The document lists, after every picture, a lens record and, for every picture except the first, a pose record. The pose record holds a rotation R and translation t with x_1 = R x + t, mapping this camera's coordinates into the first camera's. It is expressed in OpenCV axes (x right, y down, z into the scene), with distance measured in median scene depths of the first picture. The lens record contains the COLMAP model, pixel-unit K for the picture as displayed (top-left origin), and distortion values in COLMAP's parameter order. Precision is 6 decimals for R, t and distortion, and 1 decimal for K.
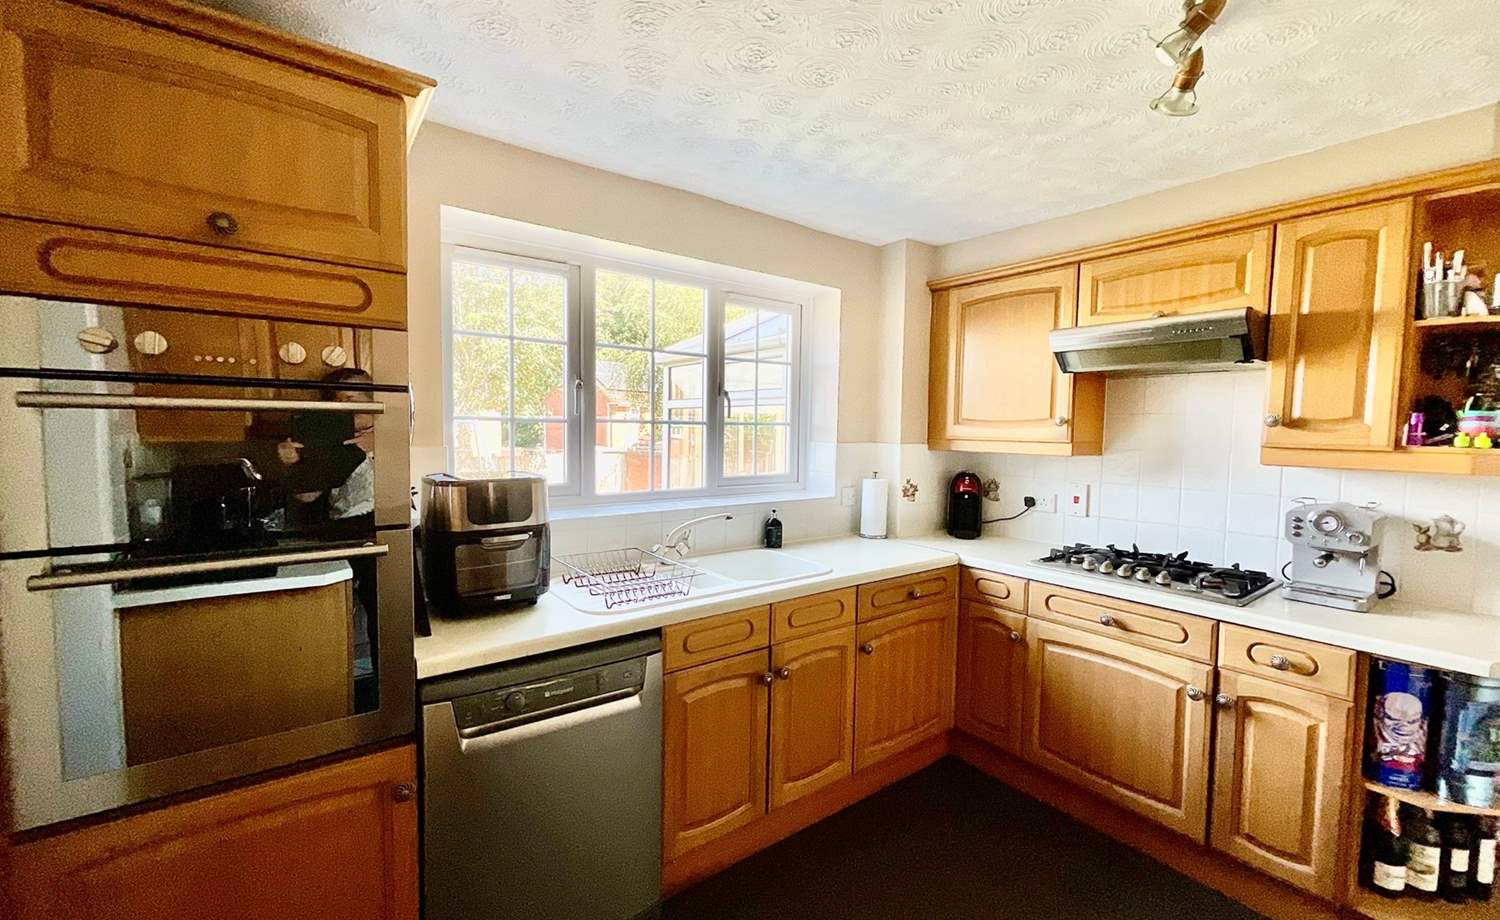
lens RADIAL K [[616.5, 0, 743.1], [0, 616.5, 465.8], [0, 0, 1]] dist [-0.015993, 0.000586]
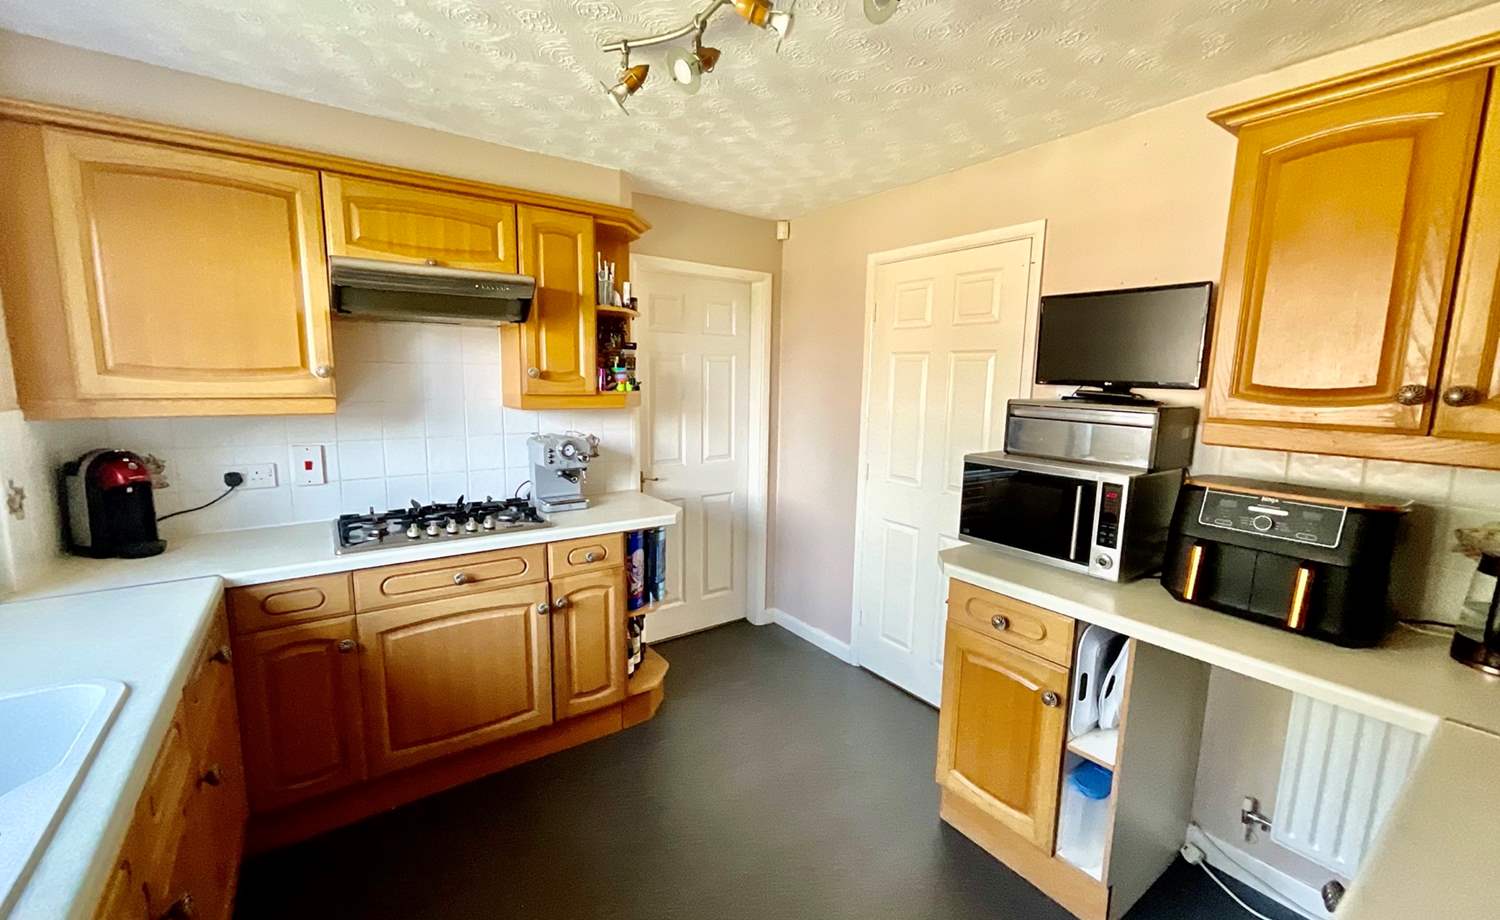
lens RADIAL K [[616.5, 0, 743.1], [0, 616.5, 465.8], [0, 0, 1]] dist [-0.015993, 0.000586]
pose [[-0.009748, -0.159479, 0.987153, -0.375416], [0.043265, 0.986208, 0.159753, -0.068998], [-0.999016, 0.044266, -0.002714, 0.581762]]
